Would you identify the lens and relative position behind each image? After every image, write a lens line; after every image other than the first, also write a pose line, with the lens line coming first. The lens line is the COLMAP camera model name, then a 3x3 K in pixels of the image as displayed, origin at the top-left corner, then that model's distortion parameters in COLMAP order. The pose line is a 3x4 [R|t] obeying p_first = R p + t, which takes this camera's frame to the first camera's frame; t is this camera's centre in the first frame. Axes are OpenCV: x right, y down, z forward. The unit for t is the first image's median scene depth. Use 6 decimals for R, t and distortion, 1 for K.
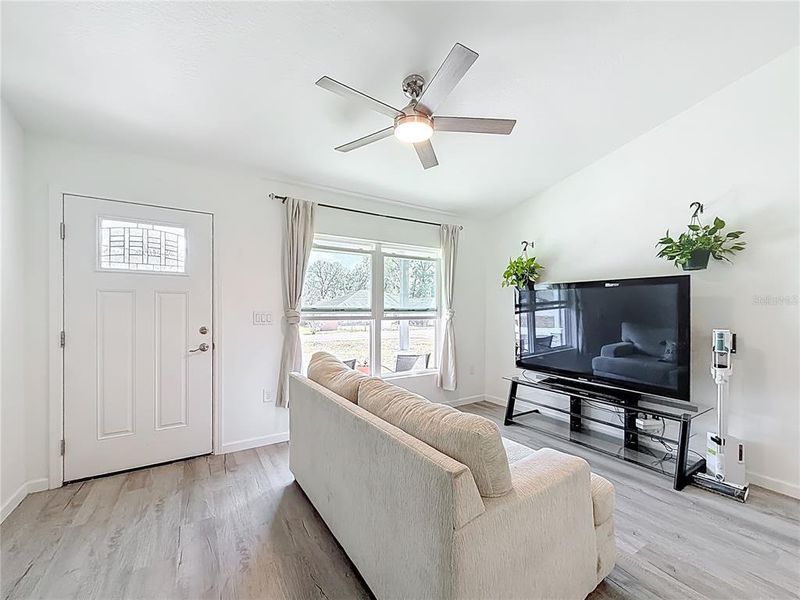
lens RADIAL K [[326.2, 0, 399.6], [0, 326.2, 304.1], [0, 0, 1]] dist [-0.000693, 0.000280]
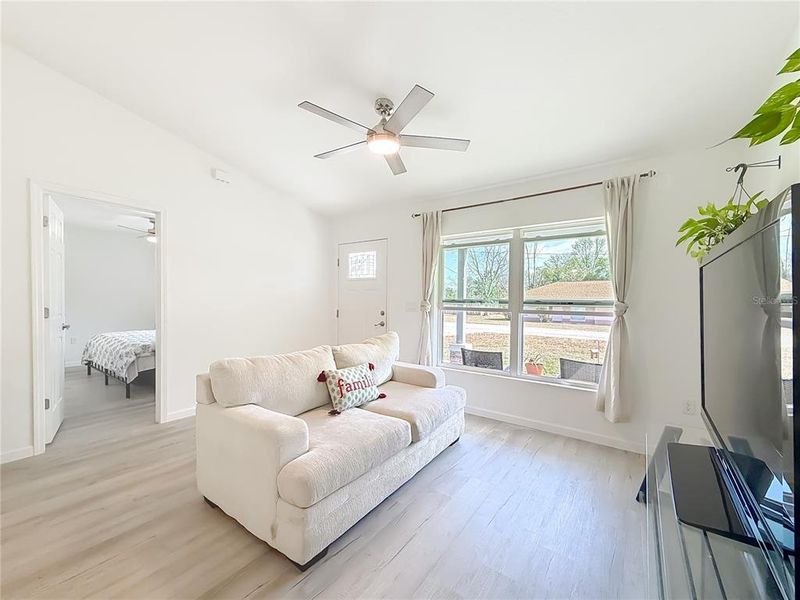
lens RADIAL K [[326.2, 0, 398.1], [0, 326.2, 296.8], [0, 0, 1]] dist [-0.000693, 0.000280]
pose [[0.372523, -0.006305, -0.928001, 0.671019], [0.000735, 0.999979, -0.006498, 0.009034], [0.928023, 0.001738, 0.372520, 0.355709]]
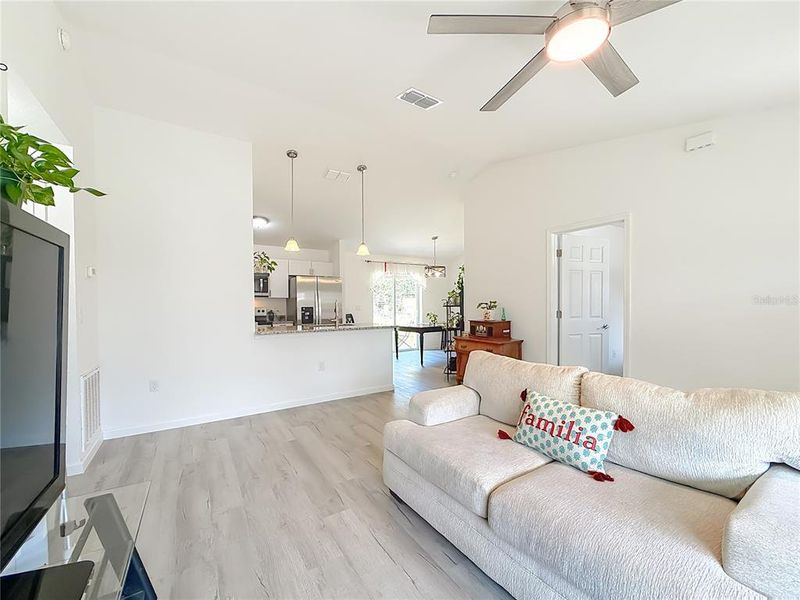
lens RADIAL K [[326.2, 0, 404.3], [0, 326.2, 304.3], [0, 0, 1]] dist [-0.000693, 0.000280]
pose [[-0.999661, 0.003939, -0.025717, 0.263711], [0.004307, 0.999889, -0.014289, 0.017138], [0.025658, -0.014395, -0.999567, 0.948709]]
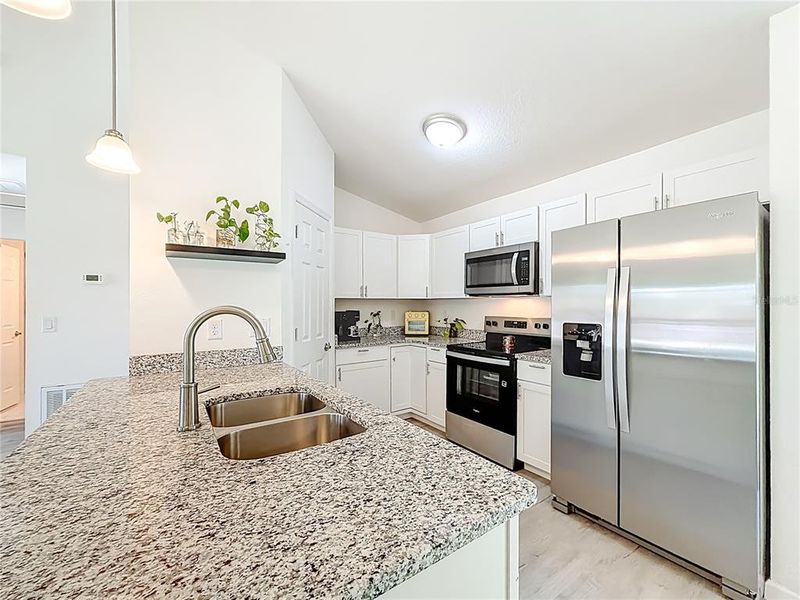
lens RADIAL K [[326.2, 0, 402.1], [0, 326.2, 304.0], [0, 0, 1]] dist [-0.000693, 0.000280]
pose [[-0.055328, 0.001589, 0.998467, 0.187278], [-0.013081, 0.999912, -0.002316, -0.021074], [-0.998383, -0.013189, -0.055302, -0.409015]]
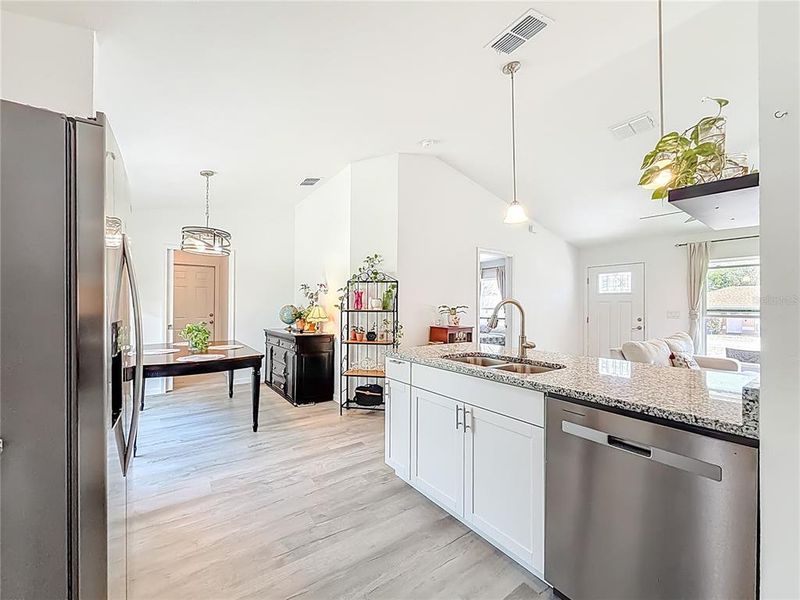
lens RADIAL K [[326.2, 0, 394.1], [0, 326.2, 306.6], [0, 0, 1]] dist [-0.000693, 0.000280]
pose [[0.044914, -0.005497, -0.998976, 1.042746], [0.008316, 0.999952, -0.005128, -0.002865], [0.998956, -0.008077, 0.044957, -0.485356]]
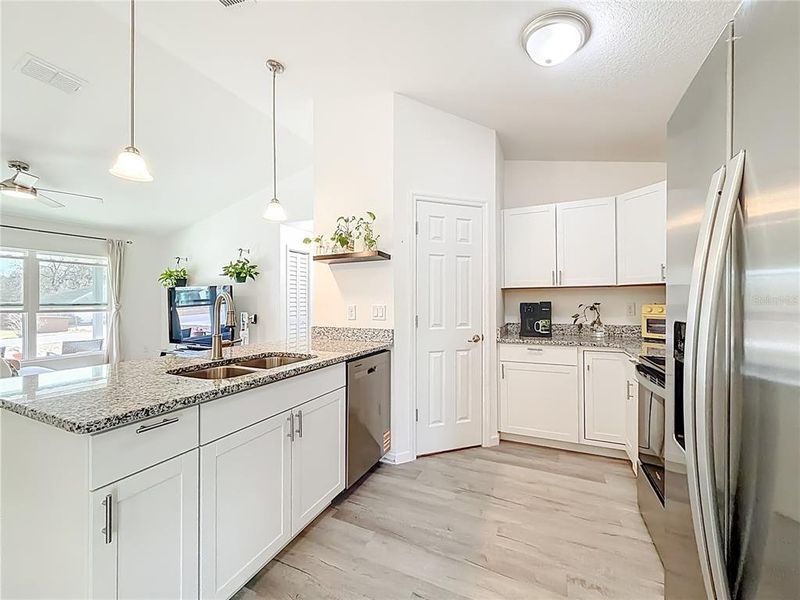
lens RADIAL K [[326.2, 0, 400.0], [0, 326.2, 299.4], [0, 0, 1]] dist [-0.000693, 0.000280]
pose [[0.834689, -0.001601, 0.550720, 0.425292], [-0.001534, 0.999985, 0.005232, -0.010694], [-0.550720, -0.005212, 0.834674, -0.813714]]
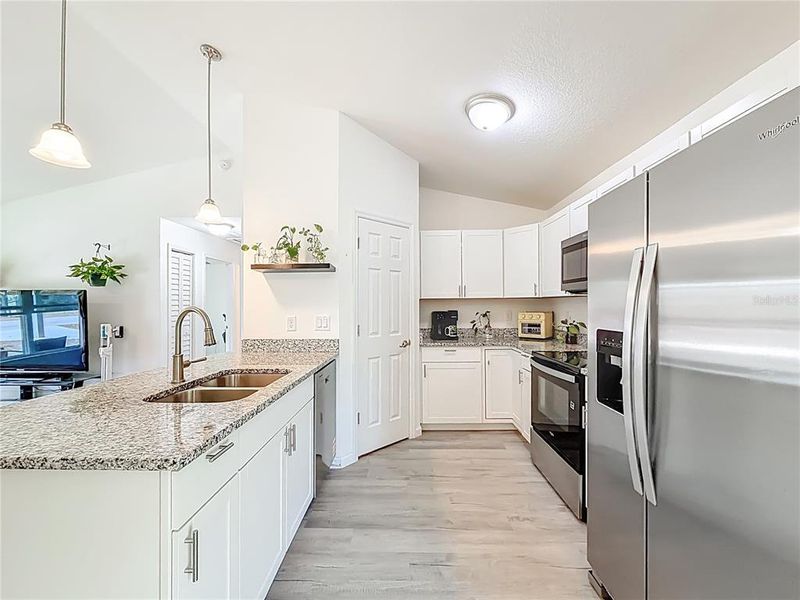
lens RADIAL K [[326.2, 0, 403.4], [0, 326.2, 303.1], [0, 0, 1]] dist [-0.000693, 0.000280]
pose [[0.541813, 0.002028, 0.840497, 0.263685], [-0.005651, 0.999983, 0.001231, -0.024694], [-0.840480, -0.005417, 0.541815, -0.738460]]
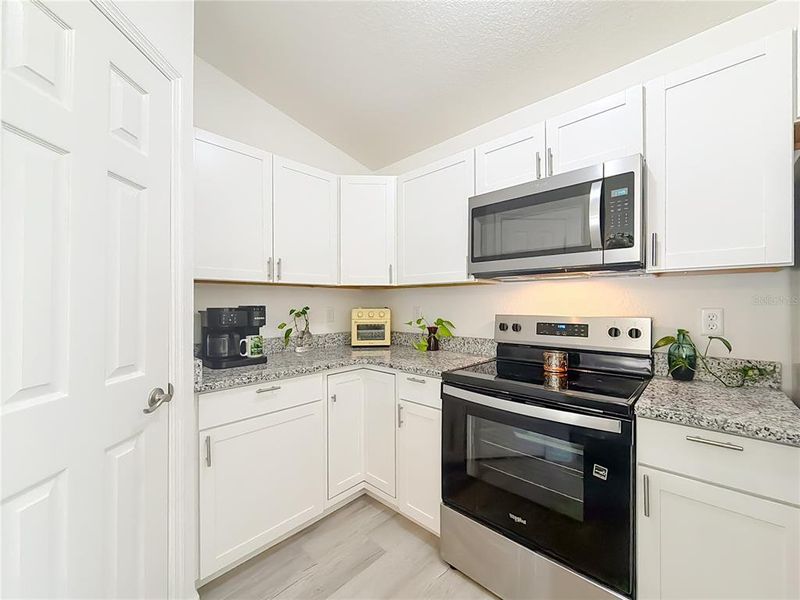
lens RADIAL K [[326.2, 0, 403.0], [0, 326.2, 301.2], [0, 0, 1]] dist [-0.000693, 0.000280]
pose [[-0.250532, 0.005133, 0.968095, 0.642914], [-0.012086, 0.999891, -0.008429, -0.006709], [-0.968033, -0.013812, -0.250443, -0.415807]]
